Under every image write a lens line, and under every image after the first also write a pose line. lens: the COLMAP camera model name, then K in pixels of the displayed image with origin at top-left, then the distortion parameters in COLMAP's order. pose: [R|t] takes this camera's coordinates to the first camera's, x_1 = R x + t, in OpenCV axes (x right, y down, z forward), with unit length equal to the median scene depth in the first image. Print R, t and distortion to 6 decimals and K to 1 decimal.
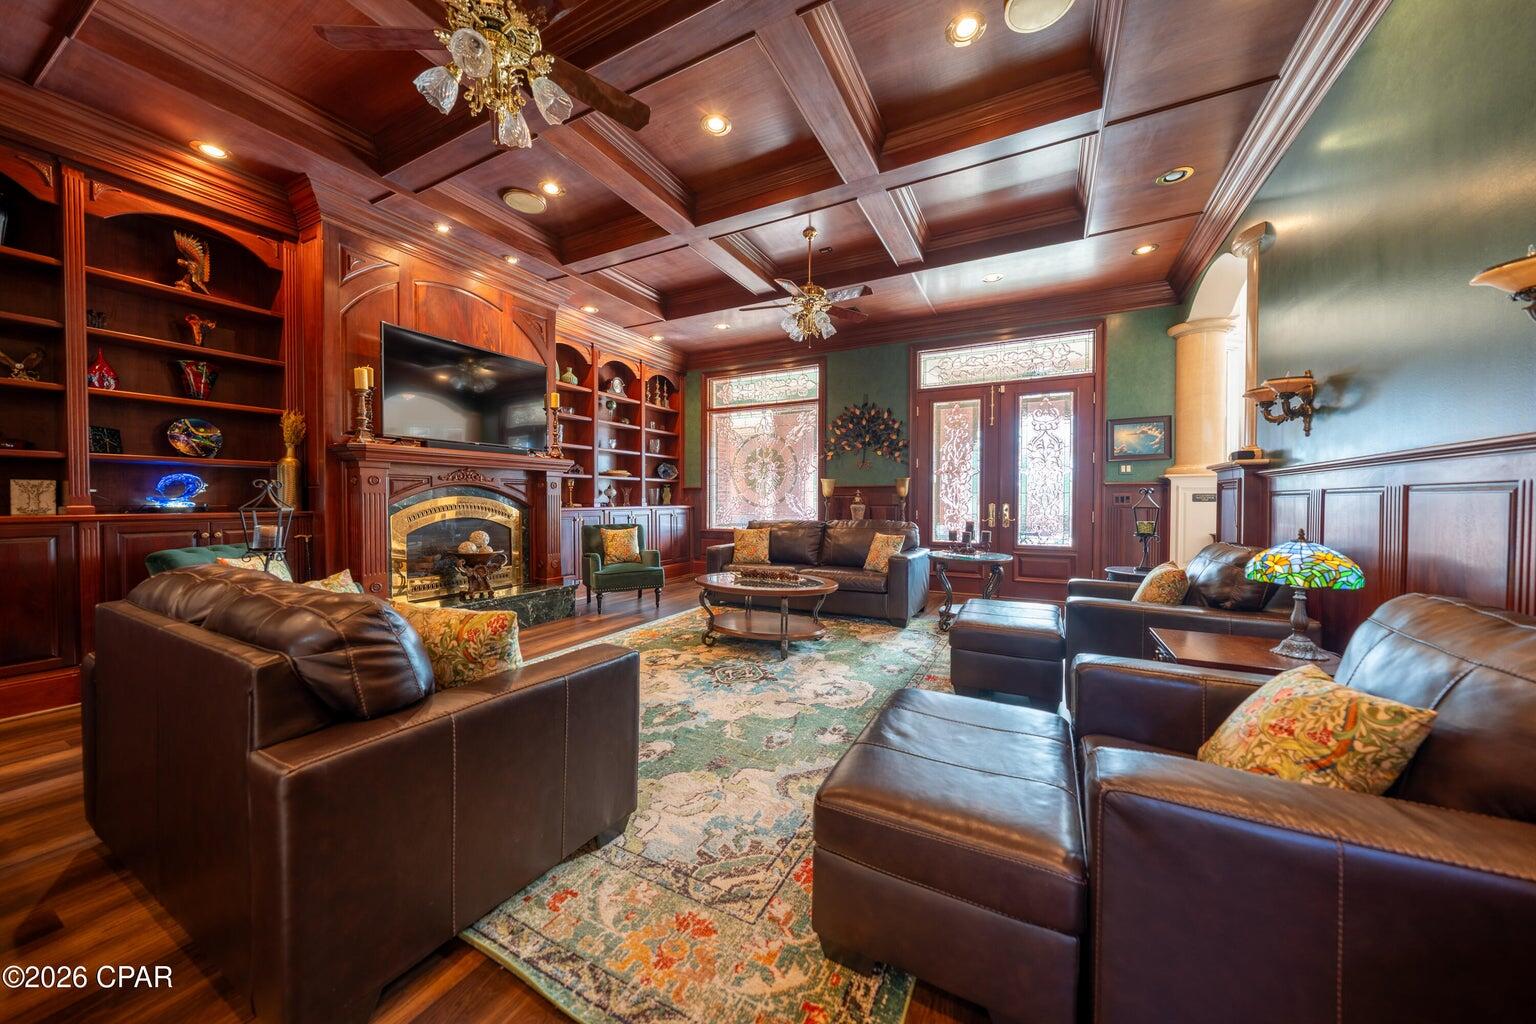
lens RADIAL K [[521.4, 0, 769.6], [0, 521.4, 509.6], [0, 0, 1]] dist [-0.004403, 0.001070]
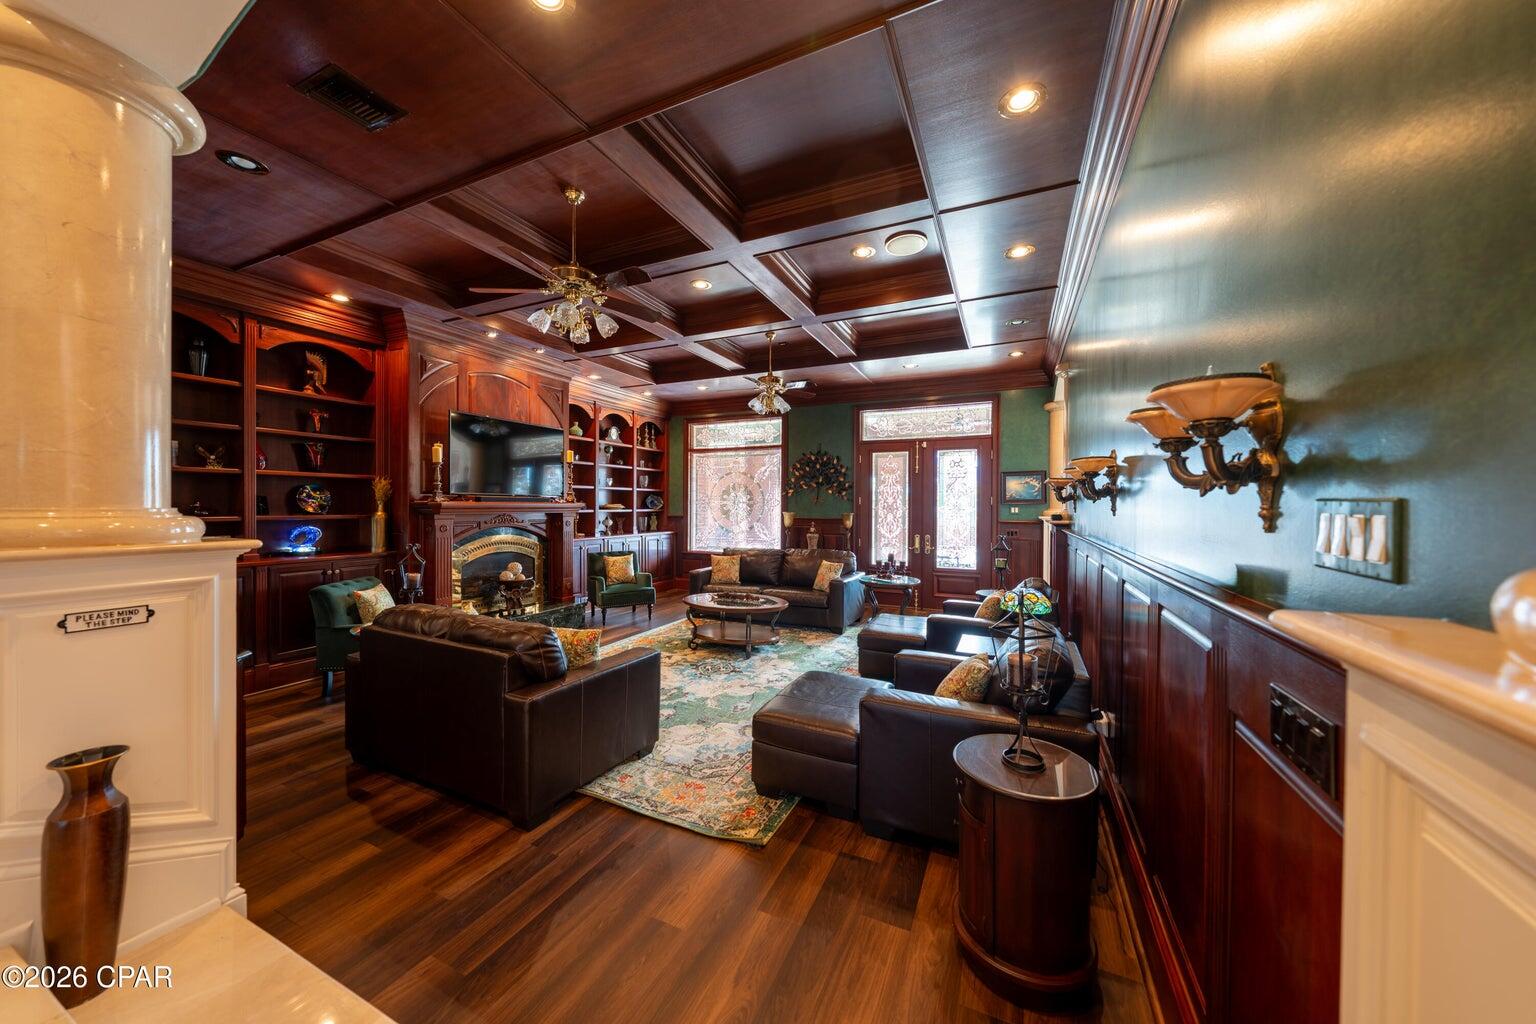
lens RADIAL K [[521.4, 0, 768.4], [0, 521.4, 508.7], [0, 0, 1]] dist [-0.004403, 0.001070]
pose [[0.999012, 0.002080, 0.044382, 0.013170], [-0.001545, 0.999926, -0.012075, -0.065961], [-0.044404, 0.011995, 0.998942, -0.274781]]
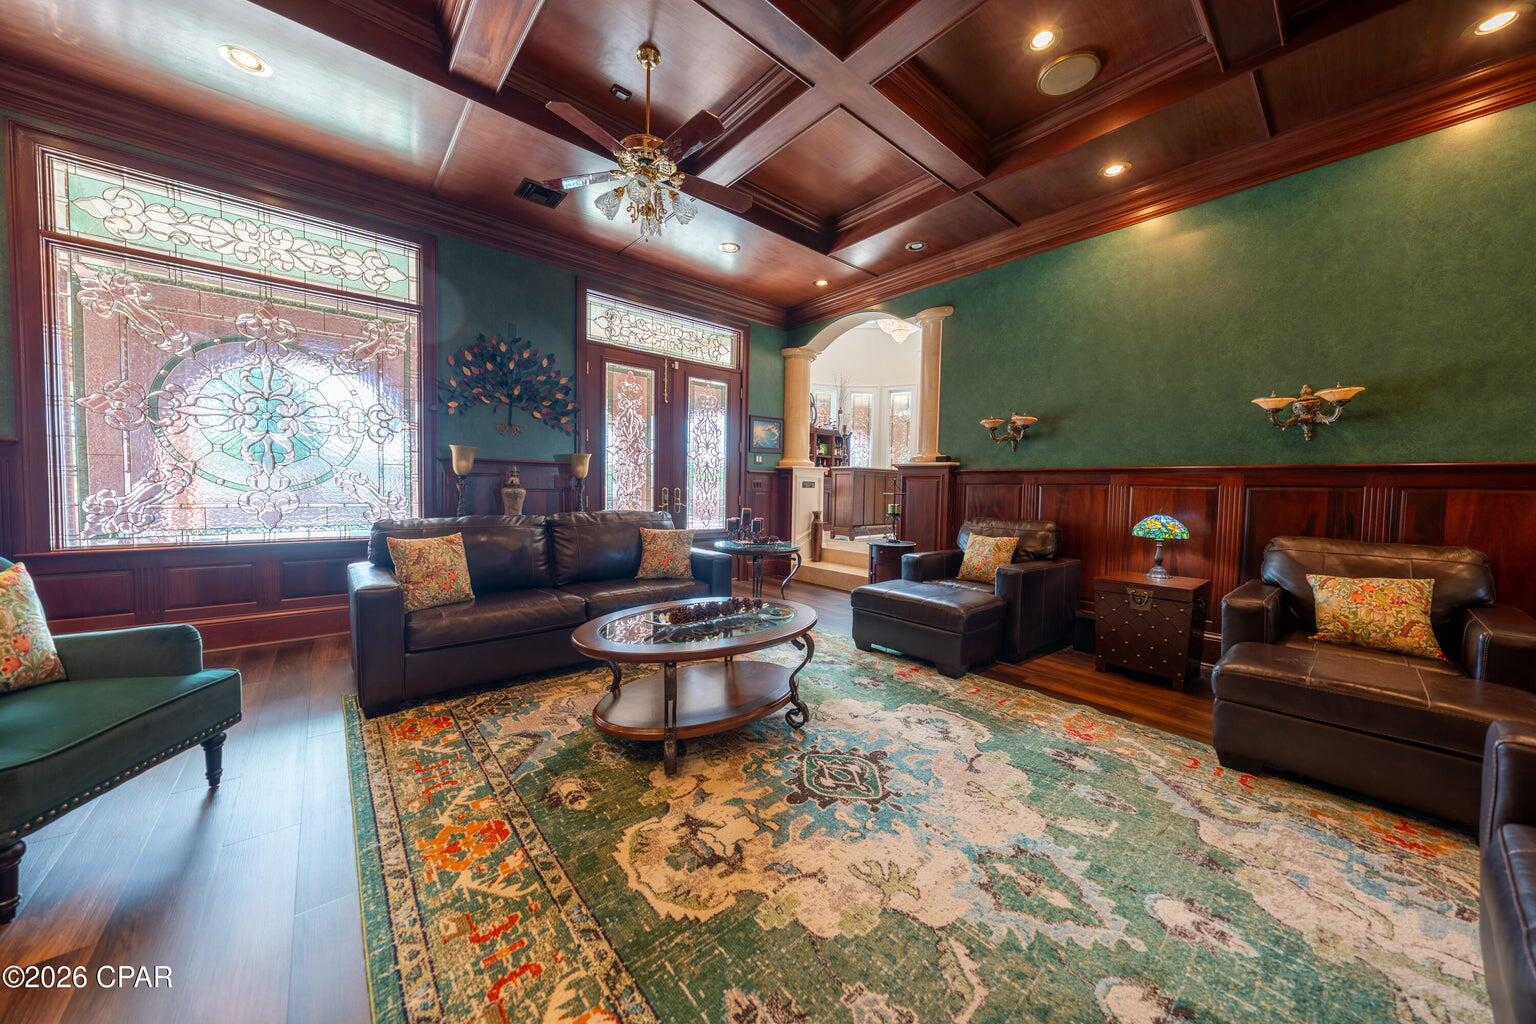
lens RADIAL K [[521.4, 0, 772.0], [0, 521.4, 509.0], [0, 0, 1]] dist [-0.004403, 0.001070]
pose [[0.363534, -0.035383, 0.930909, -0.411827], [-0.000920, 0.999264, 0.038340, -0.011026], [-0.931580, -0.014795, 0.363234, 0.553282]]
